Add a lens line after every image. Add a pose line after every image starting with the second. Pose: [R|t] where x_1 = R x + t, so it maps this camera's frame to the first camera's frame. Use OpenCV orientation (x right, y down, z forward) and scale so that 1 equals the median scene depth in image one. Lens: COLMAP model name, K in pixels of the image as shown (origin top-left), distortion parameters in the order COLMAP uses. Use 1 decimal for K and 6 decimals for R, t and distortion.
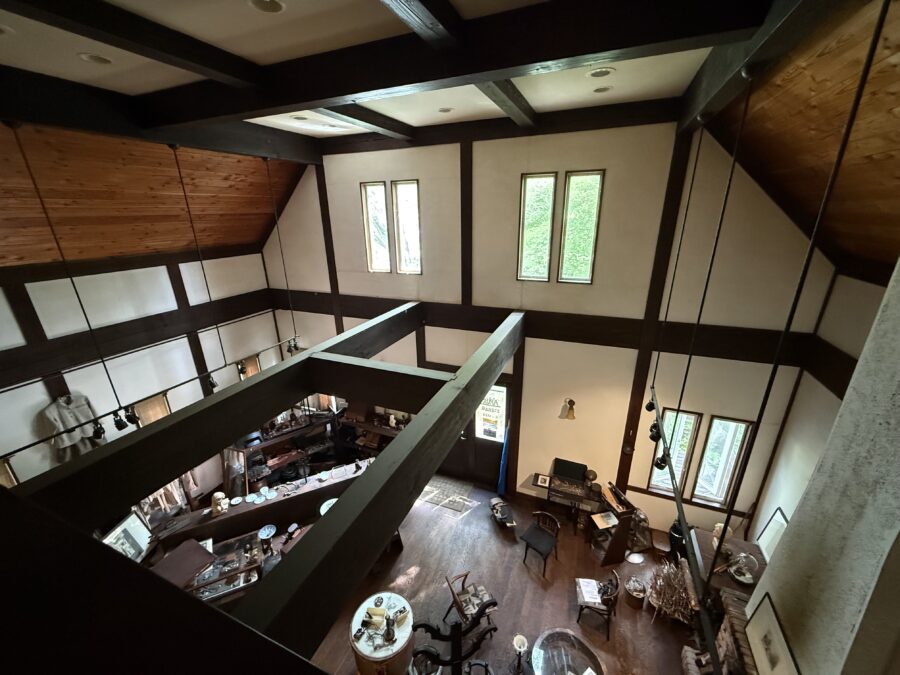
lens RADIAL K [[358.0, 0, 449.1], [0, 358.0, 339.5], [0, 0, 1]] dist [-0.000532, -0.000377]
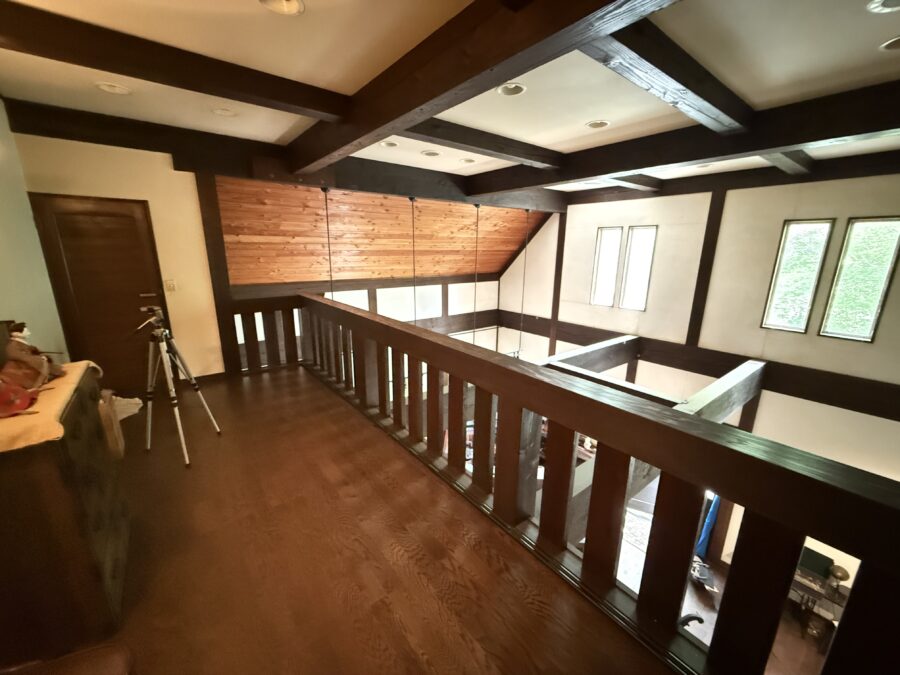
lens RADIAL K [[358.0, 0, 449.1], [0, 358.0, 339.5], [0, 0, 1]] dist [-0.000532, -0.000377]
pose [[0.871433, 0.146399, -0.468159, -0.075352], [-0.189724, 0.980737, -0.046464, 0.061408], [0.452338, 0.129312, 0.882422, -0.191434]]
